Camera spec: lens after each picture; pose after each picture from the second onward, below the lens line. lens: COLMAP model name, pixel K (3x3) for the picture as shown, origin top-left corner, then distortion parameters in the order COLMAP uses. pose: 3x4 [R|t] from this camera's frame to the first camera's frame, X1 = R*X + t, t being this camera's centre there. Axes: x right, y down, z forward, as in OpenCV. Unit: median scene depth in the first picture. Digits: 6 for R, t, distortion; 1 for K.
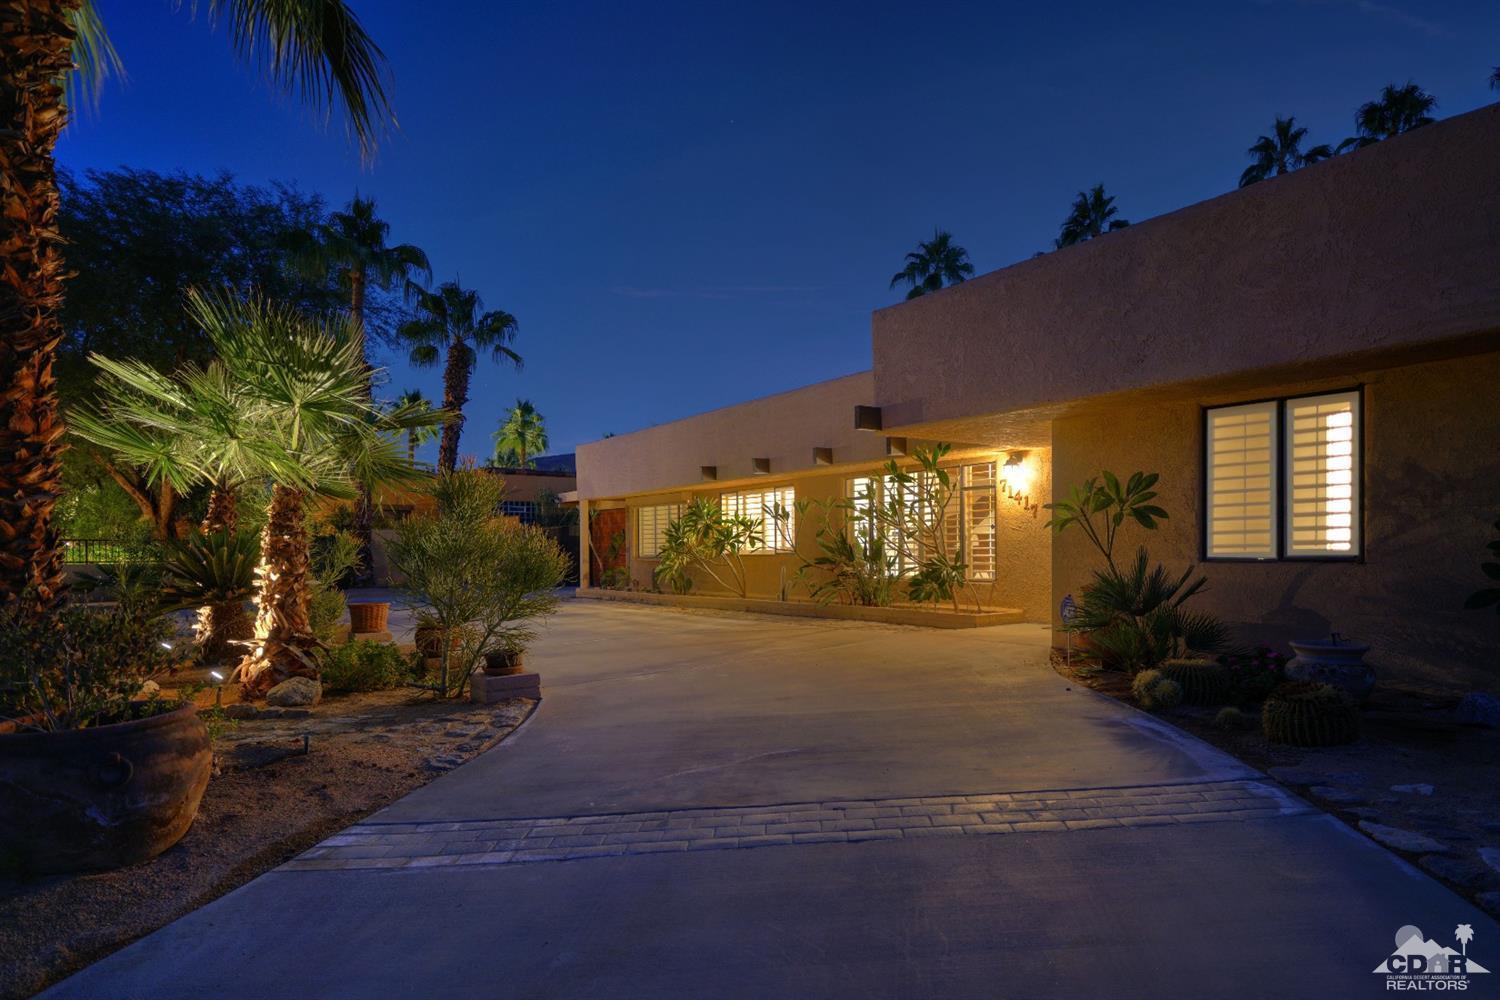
lens RADIAL K [[781.4, 0, 713.5], [0, 781.4, 523.6], [0, 0, 1]] dist [-0.001393, -0.001164]
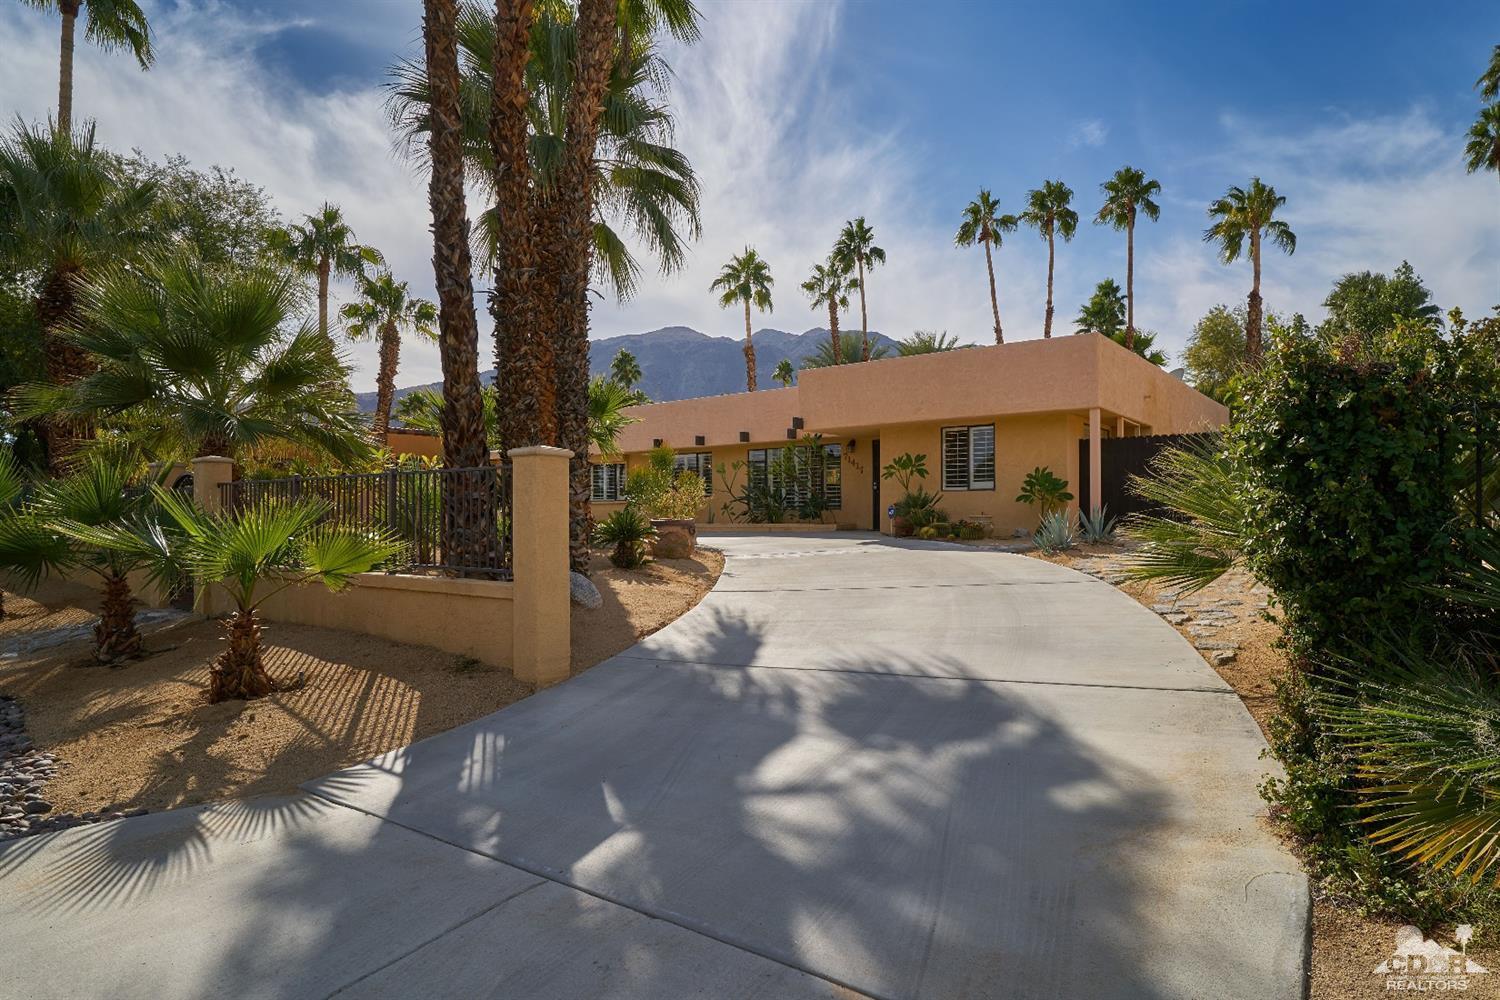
lens RADIAL K [[777.9, 0, 749.5], [0, 777.9, 493.1], [0, 0, 1]] dist [-0.000743, -0.000023]
pose [[0.944834, 0.006097, 0.327492, -0.110319], [-0.007907, 0.999960, 0.004195, 0.007363], [-0.327453, -0.006553, 0.944845, -0.165524]]
